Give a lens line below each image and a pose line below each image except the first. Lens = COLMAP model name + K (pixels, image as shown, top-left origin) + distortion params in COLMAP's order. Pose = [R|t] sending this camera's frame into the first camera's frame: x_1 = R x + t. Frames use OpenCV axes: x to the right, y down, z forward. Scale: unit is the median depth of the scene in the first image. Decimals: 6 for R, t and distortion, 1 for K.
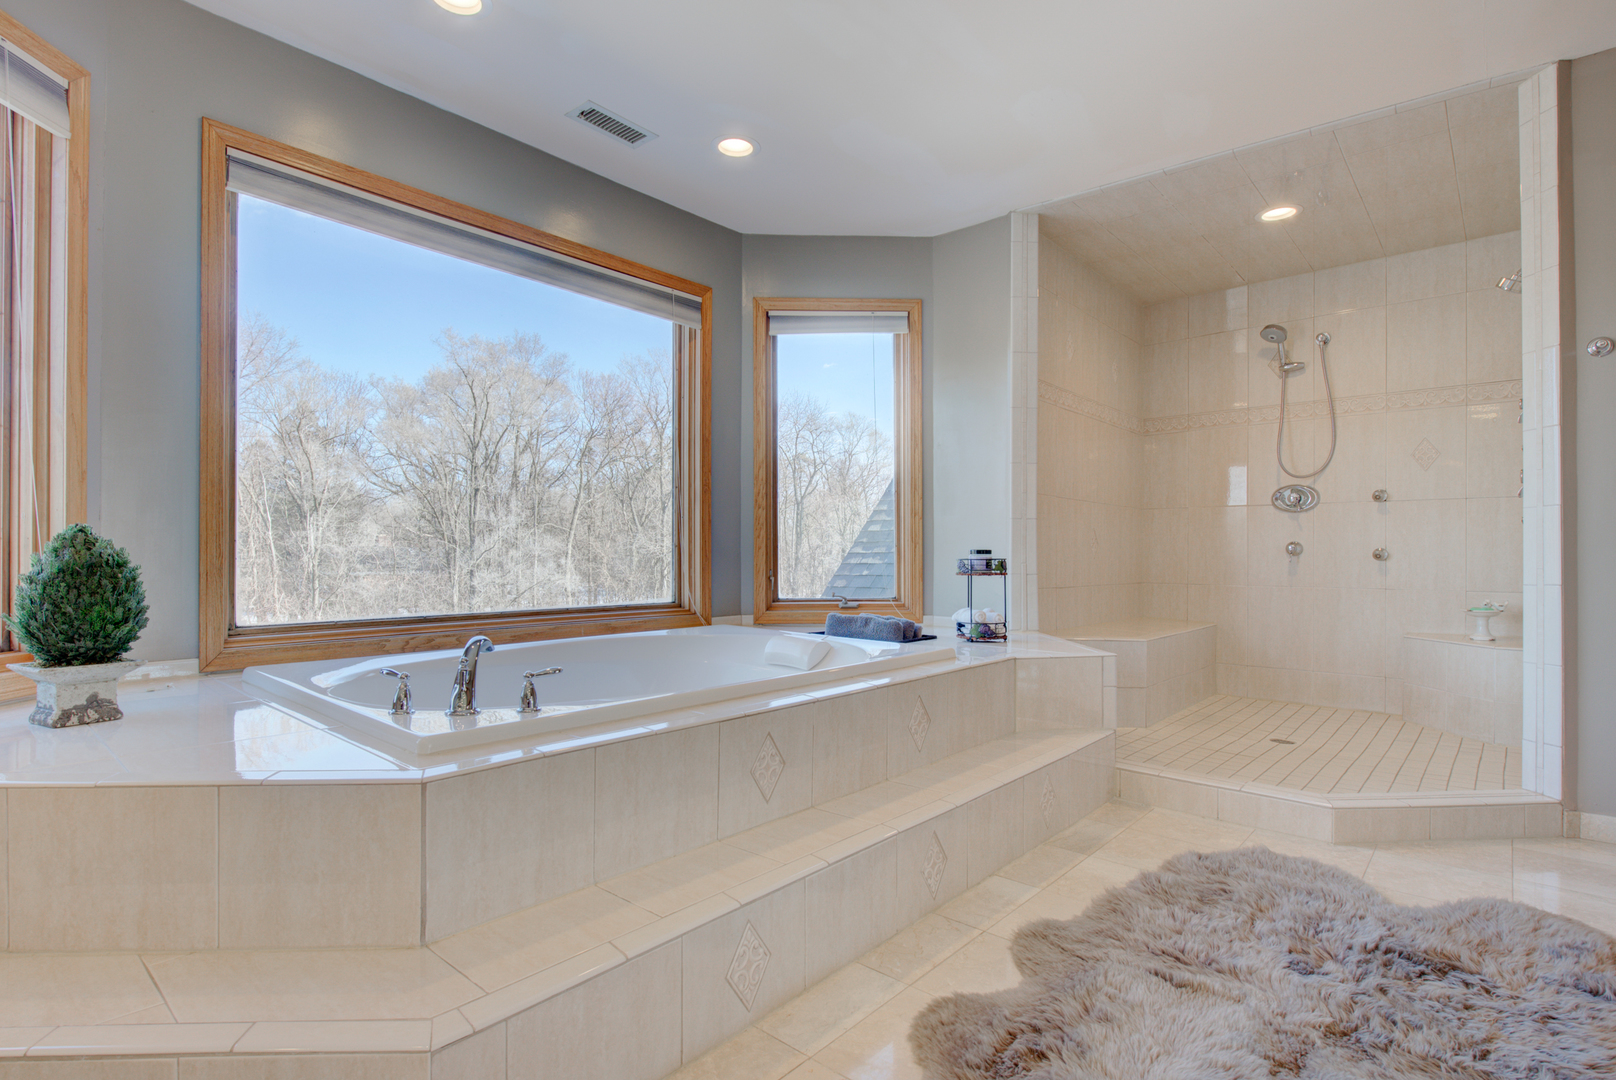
lens RADIAL K [[788.5, 0, 819.9], [0, 788.5, 549.9], [0, 0, 1]] dist [0.013045, -0.009540]
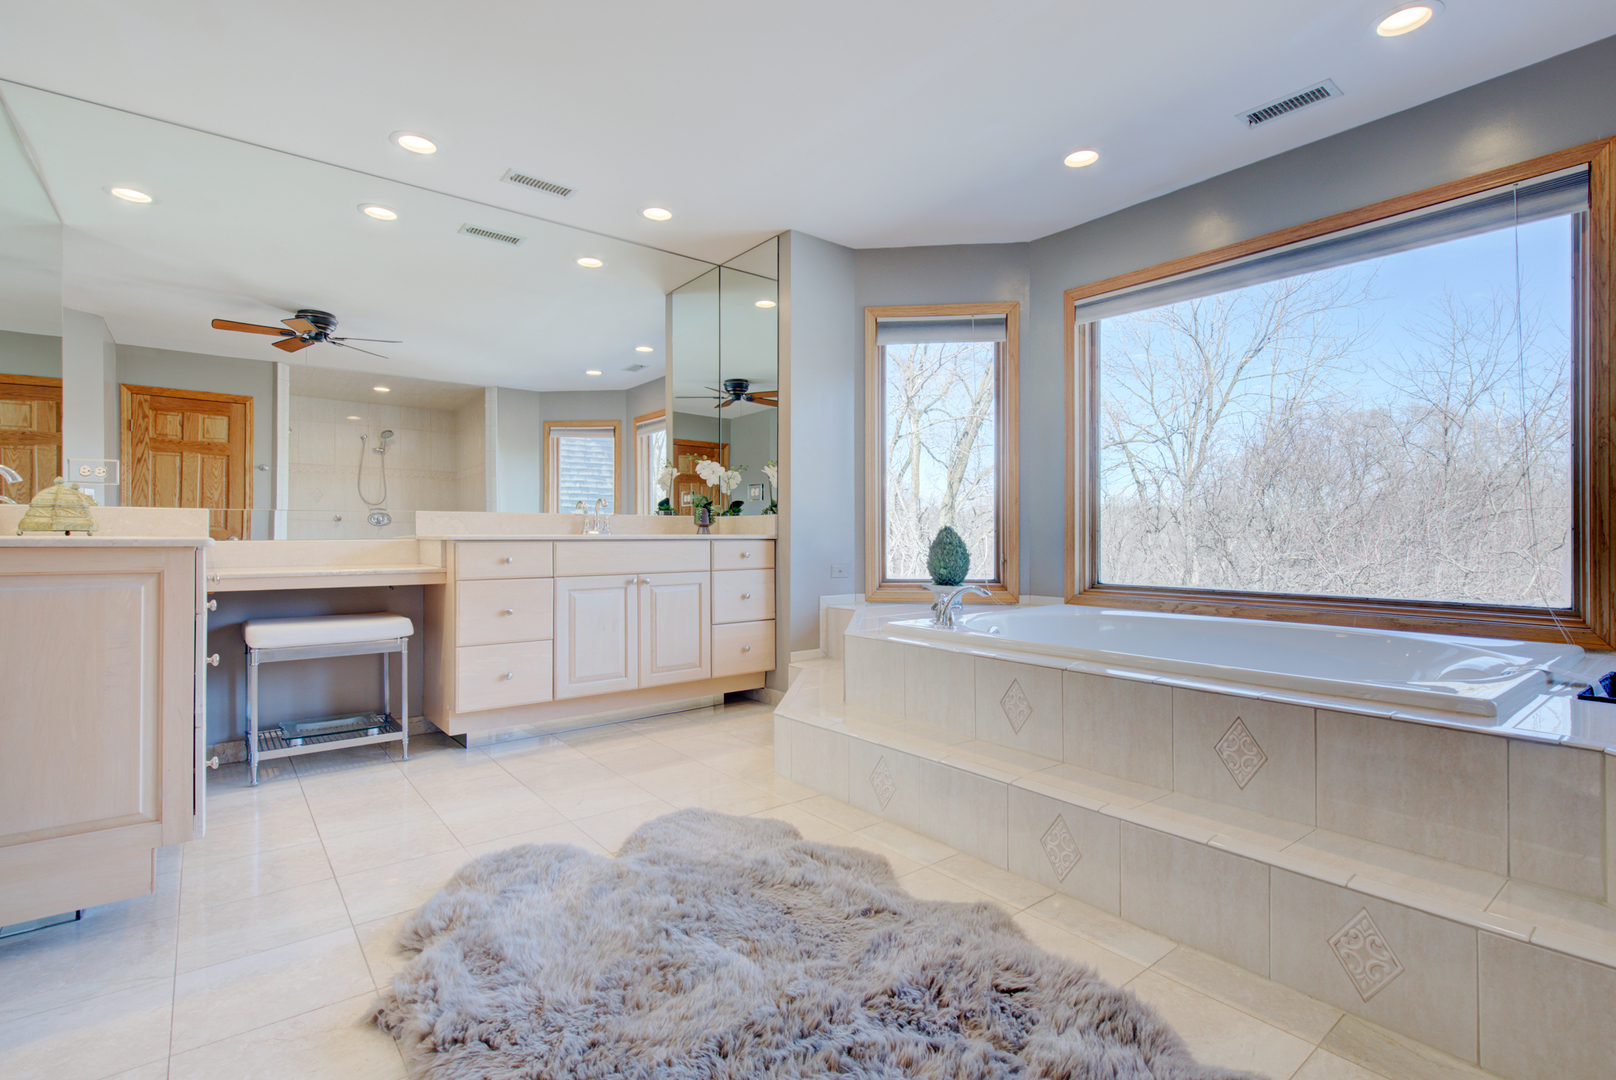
lens RADIAL K [[768.0, 0, 828.9], [0, 768.0, 538.1], [0, 0, 1]] dist [-0.000133, -0.000140]
pose [[-0.157347, -0.003215, -0.987538, 0.560407], [0.001625, 0.999993, -0.003514, 0.004861], [0.987542, -0.002158, -0.157341, 0.423149]]
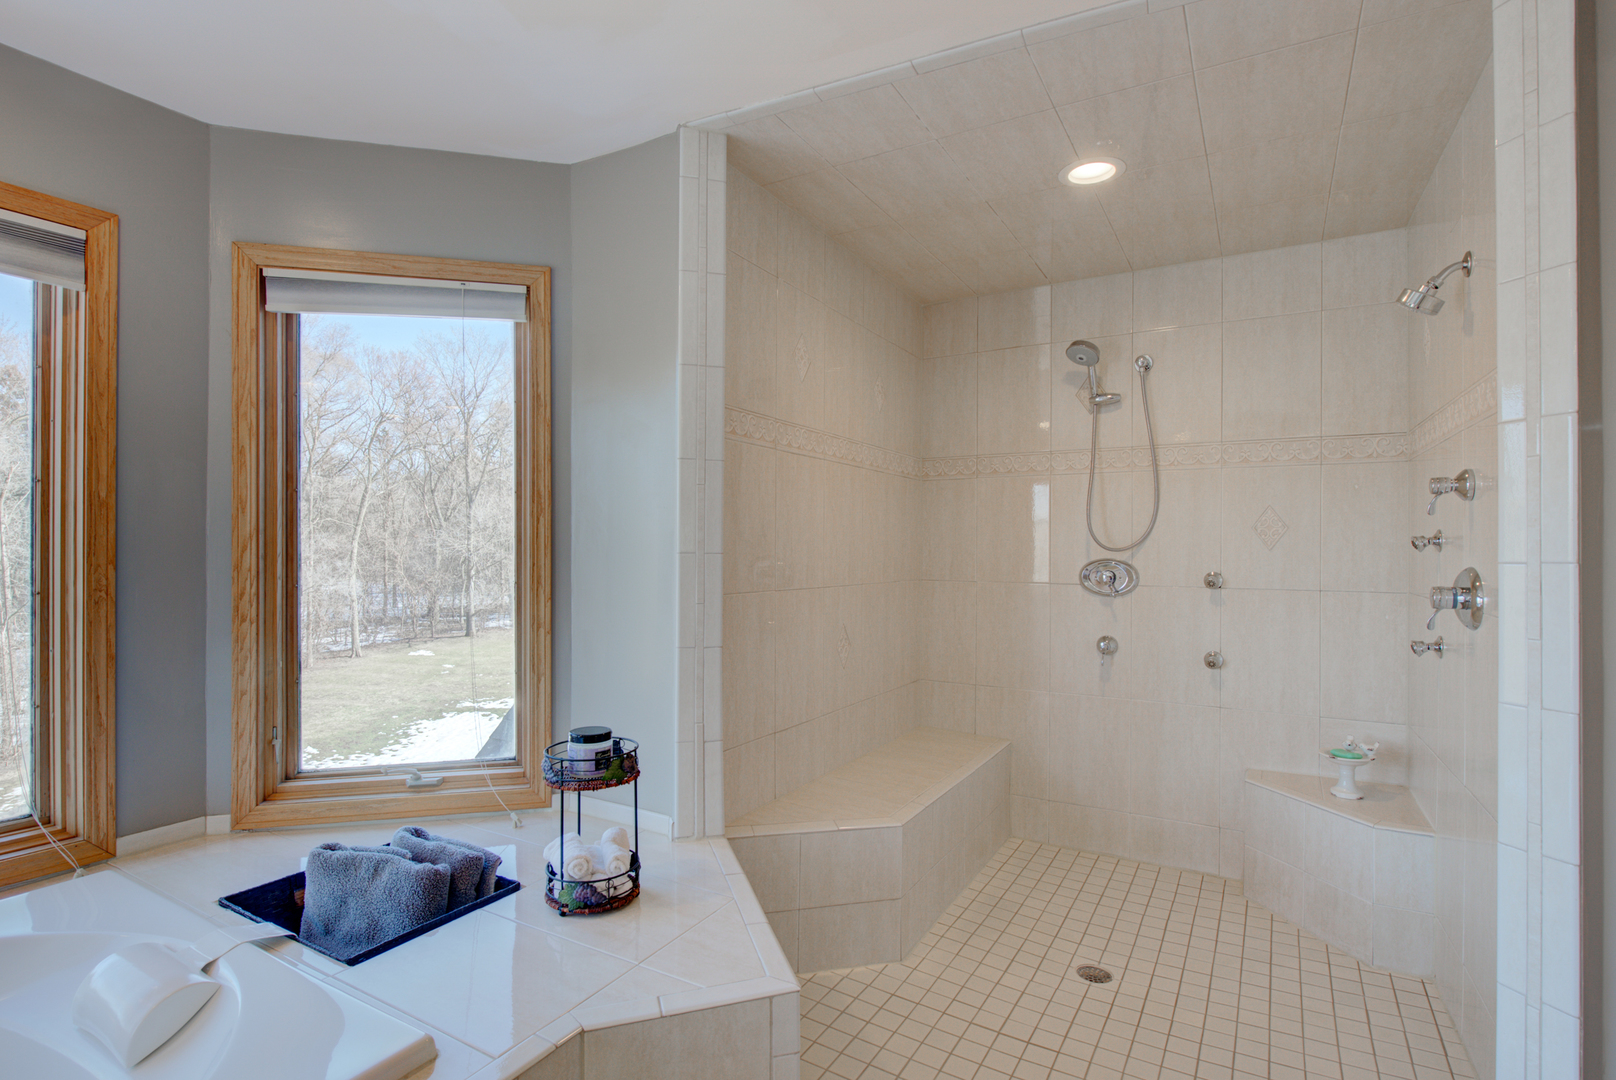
lens RADIAL K [[788.5, 0, 819.9], [0, 788.5, 549.9], [0, 0, 1]] dist [0.013045, -0.009540]
pose [[0.979238, -0.001055, 0.202710, 0.202889], [-0.000846, 0.999956, 0.009292, -0.106012], [-0.202711, -0.009270, 0.979195, 0.360664]]
